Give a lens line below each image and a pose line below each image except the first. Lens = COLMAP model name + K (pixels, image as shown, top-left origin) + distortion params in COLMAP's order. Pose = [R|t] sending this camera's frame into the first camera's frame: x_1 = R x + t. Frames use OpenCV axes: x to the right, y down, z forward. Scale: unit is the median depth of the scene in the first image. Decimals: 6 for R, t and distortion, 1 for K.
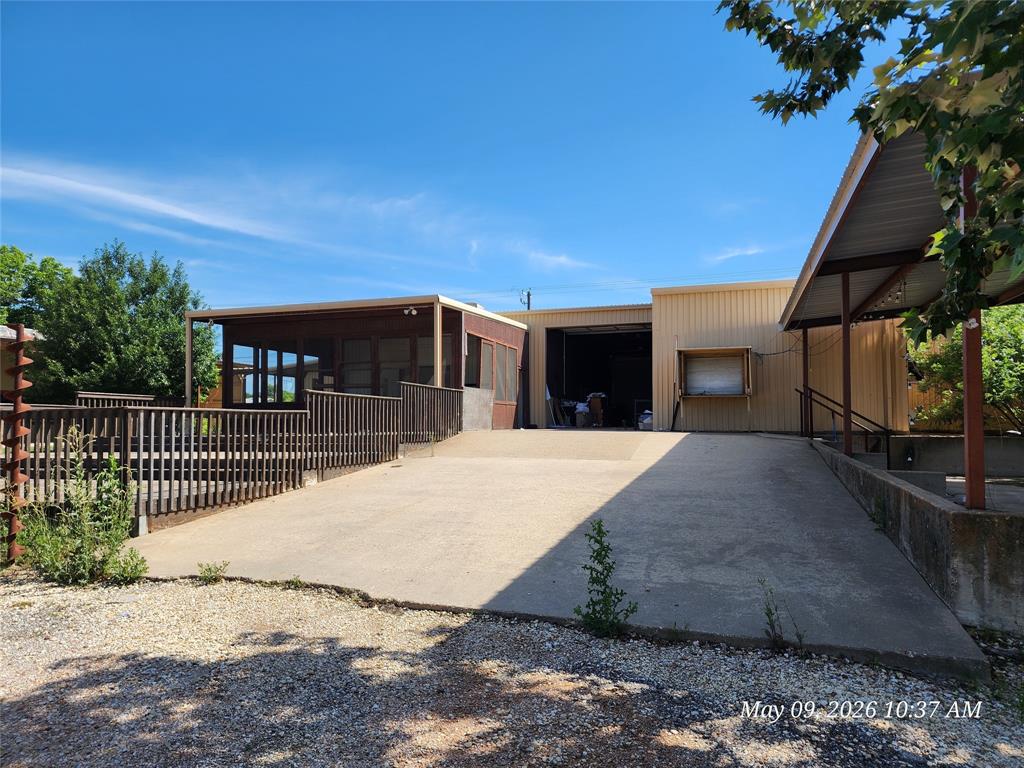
lens RADIAL K [[681.3, 0, 535.9], [0, 681.3, 400.1], [0, 0, 1]] dist [0.080352, -0.069958]
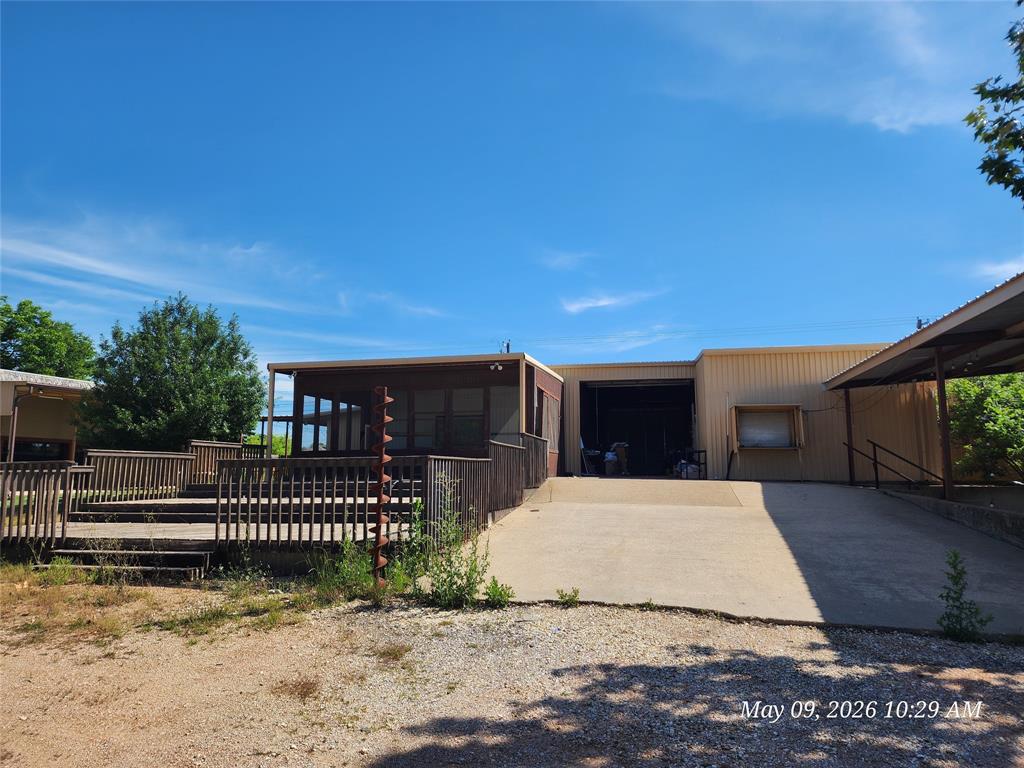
lens RADIAL K [[686.2, 0, 507.3], [0, 686.2, 382.7], [0, 0, 1]] dist [0.076956, -0.071987]
pose [[0.996058, 0.015057, 0.087414, -0.243335], [-0.006918, 0.995672, -0.092683, -0.003759], [-0.088431, 0.091713, 0.991851, -0.077246]]
